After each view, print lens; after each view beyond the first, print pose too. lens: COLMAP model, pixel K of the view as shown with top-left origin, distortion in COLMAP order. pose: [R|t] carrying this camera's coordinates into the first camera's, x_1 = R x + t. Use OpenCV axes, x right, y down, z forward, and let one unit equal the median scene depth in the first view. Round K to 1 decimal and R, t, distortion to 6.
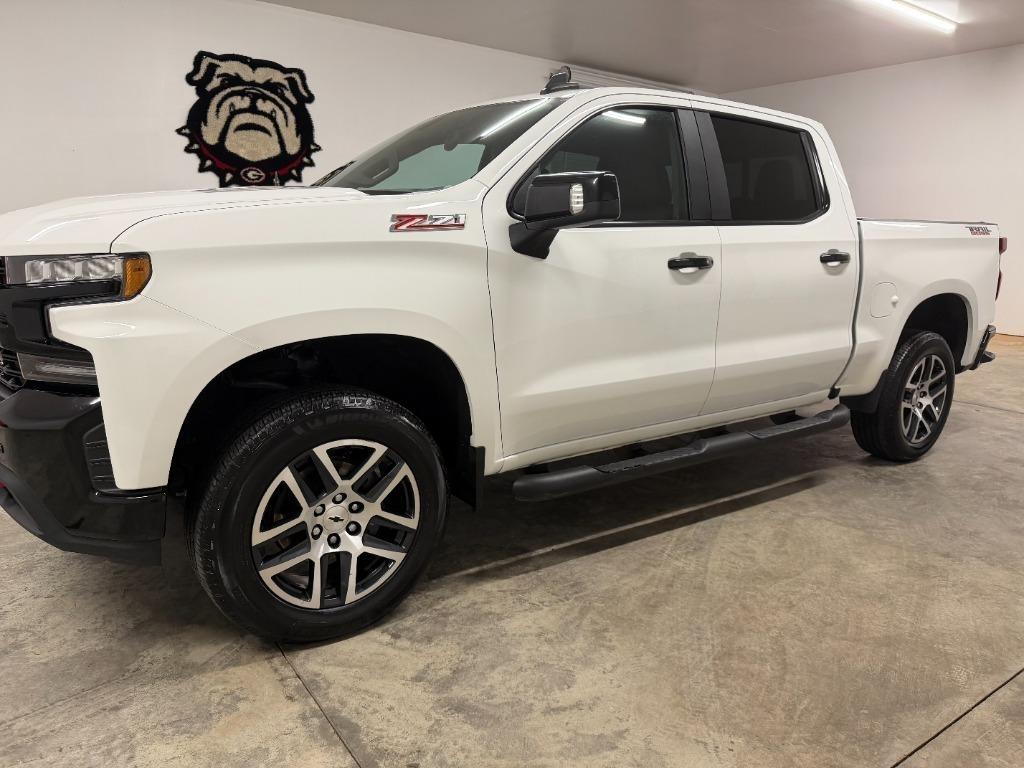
lens RADIAL K [[723.5, 0, 509.5], [0, 723.5, 387.1], [0, 0, 1]] dist [0.005564, -0.007175]
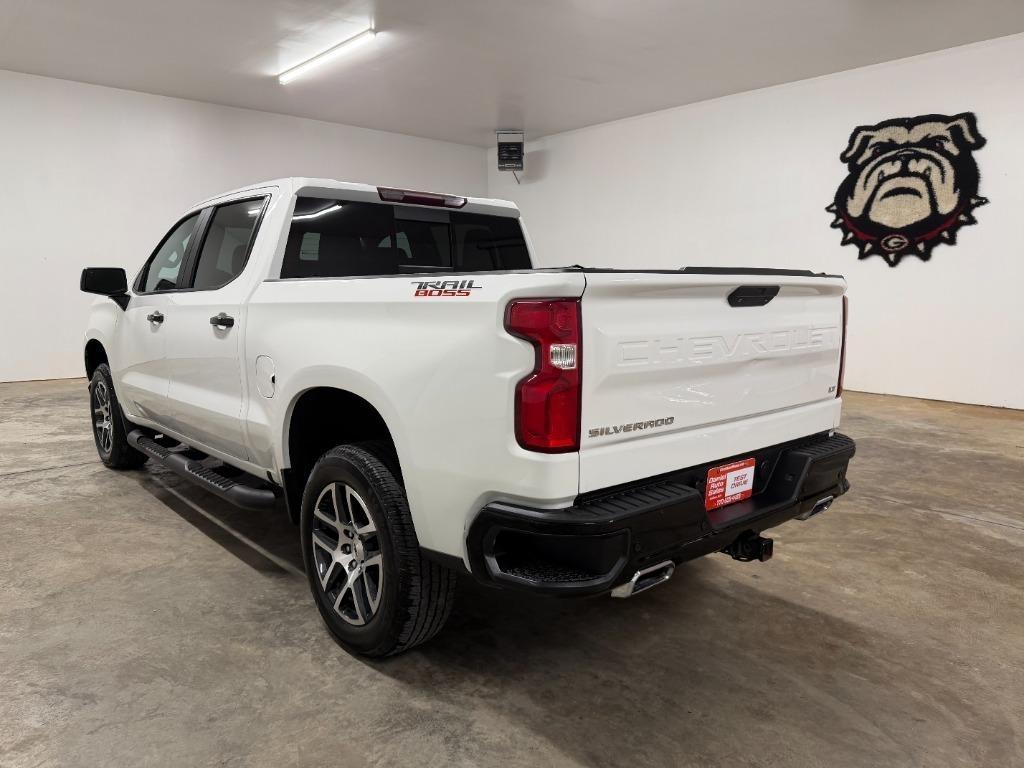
lens RADIAL K [[724.8, 0, 516.7], [0, 724.8, 383.5], [0, 0, 1]] dist [0.020952, -0.030803]
pose [[0.108614, 0.103459, -0.988686, 1.175803], [-0.209717, 0.974570, 0.078943, -0.204866], [0.971711, 0.198770, 0.127549, 1.014986]]
